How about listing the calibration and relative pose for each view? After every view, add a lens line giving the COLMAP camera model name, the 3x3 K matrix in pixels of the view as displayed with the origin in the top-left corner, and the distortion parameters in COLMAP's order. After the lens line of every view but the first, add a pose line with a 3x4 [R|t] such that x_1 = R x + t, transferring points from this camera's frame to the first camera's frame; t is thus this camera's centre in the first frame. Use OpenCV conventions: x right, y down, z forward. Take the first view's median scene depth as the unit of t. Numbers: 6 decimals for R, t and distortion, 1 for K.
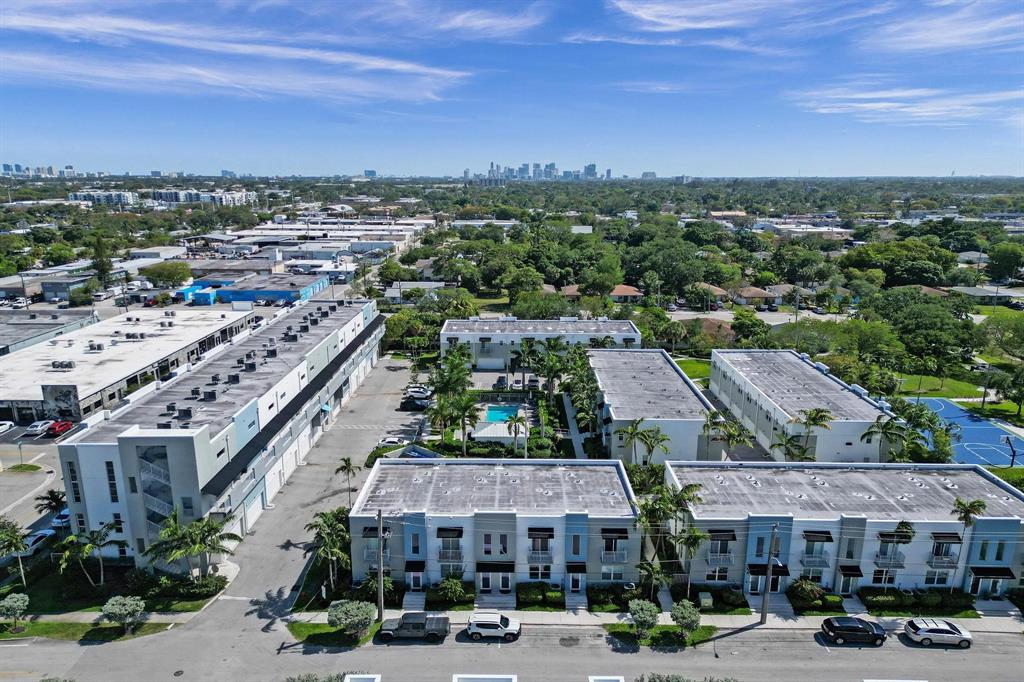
lens RADIAL K [[680.7, 0, 511.4], [0, 680.7, 341.2], [0, 0, 1]] dist [0.002564, -0.003002]
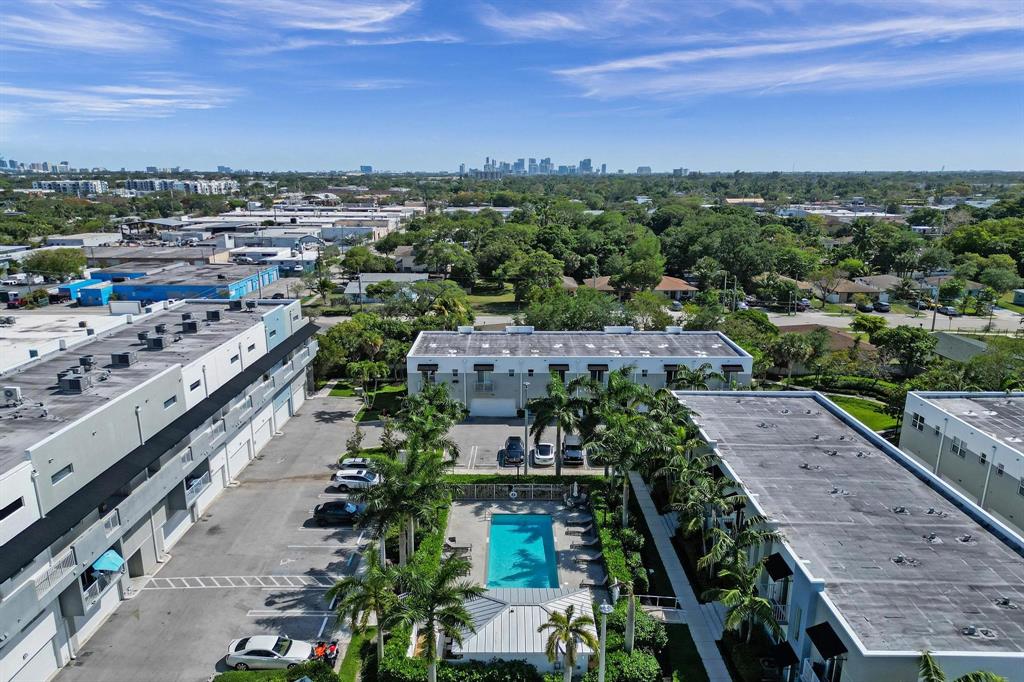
lens RADIAL K [[680.7, 0, 512.8], [0, 680.7, 341.9], [0, 0, 1]] dist [0.002564, -0.003002]
pose [[0.999967, -0.003350, 0.007465, -0.011448], [0.003285, 0.999957, 0.008648, -0.018590], [-0.007494, -0.008623, 0.999935, 0.264246]]
